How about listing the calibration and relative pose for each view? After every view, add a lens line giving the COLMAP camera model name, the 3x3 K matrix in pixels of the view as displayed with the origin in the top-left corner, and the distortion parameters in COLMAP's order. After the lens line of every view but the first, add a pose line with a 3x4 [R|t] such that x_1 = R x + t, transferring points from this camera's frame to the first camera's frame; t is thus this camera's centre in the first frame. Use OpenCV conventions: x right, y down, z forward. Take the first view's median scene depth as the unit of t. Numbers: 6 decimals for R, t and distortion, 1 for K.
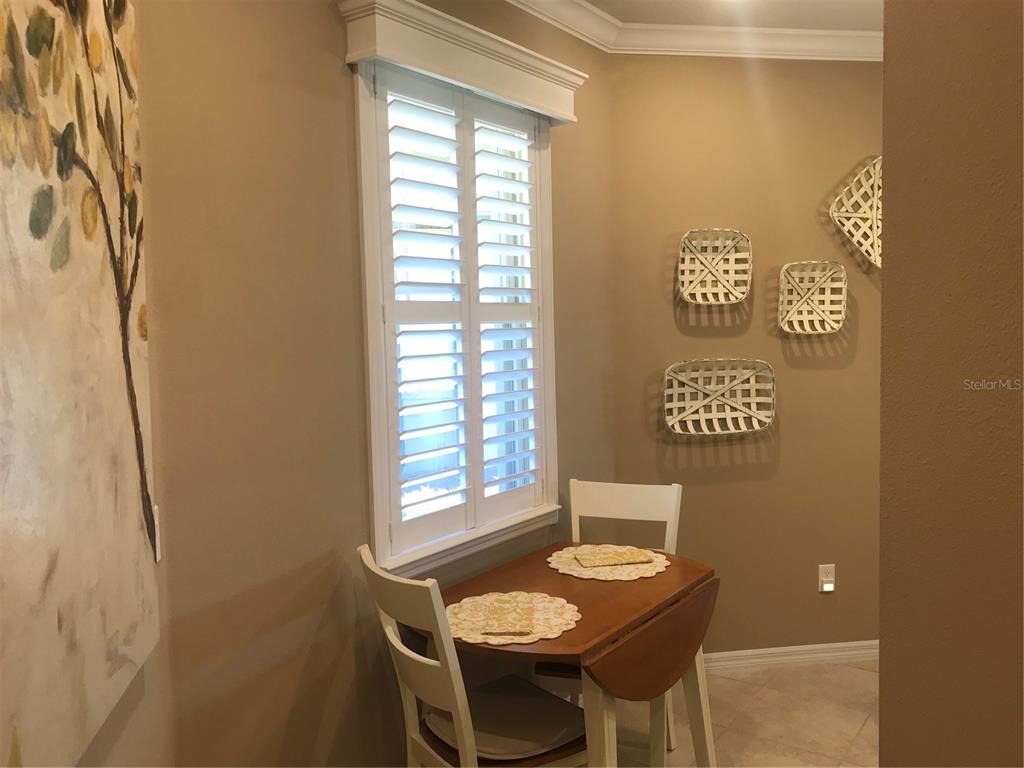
lens RADIAL K [[847.6, 0, 512.0], [0, 847.6, 384.0], [0, 0, 1]] dist [0.002499, -0.000908]
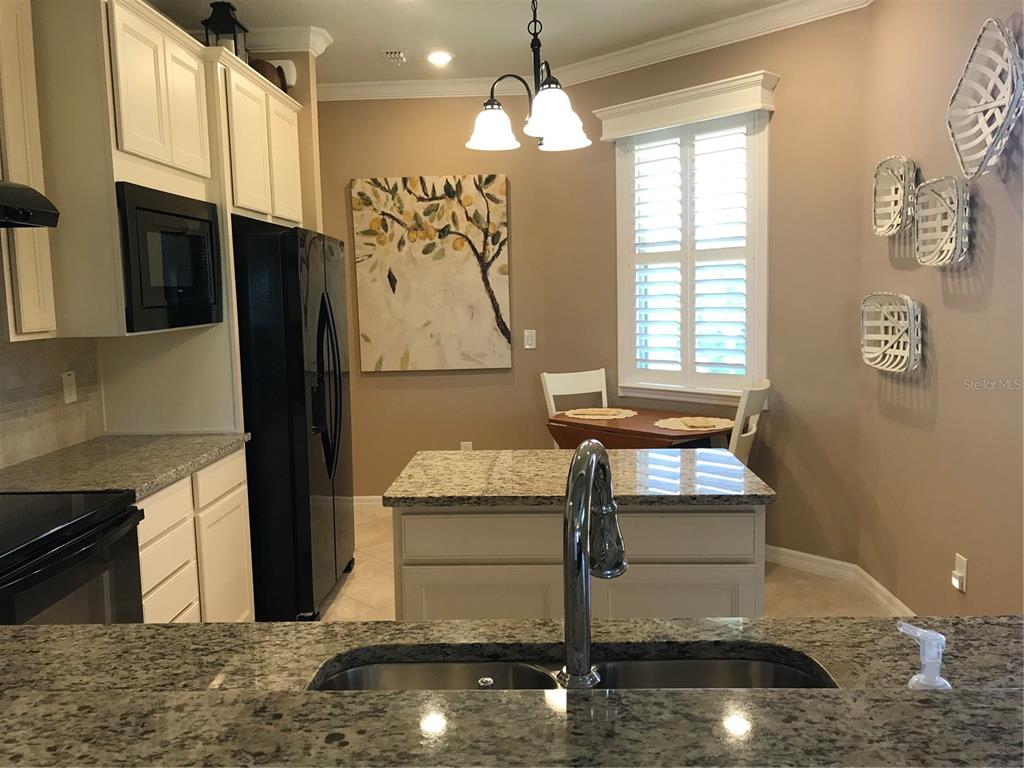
lens RADIAL K [[847.6, 0, 512.0], [0, 847.6, 384.0], [0, 0, 1]] dist [0.002499, -0.000908]
pose [[-0.203009, 0.140486, -0.969046, 1.818996], [-0.031419, 0.988210, 0.149846, -0.082879], [0.978673, 0.060866, -0.196202, 1.097193]]
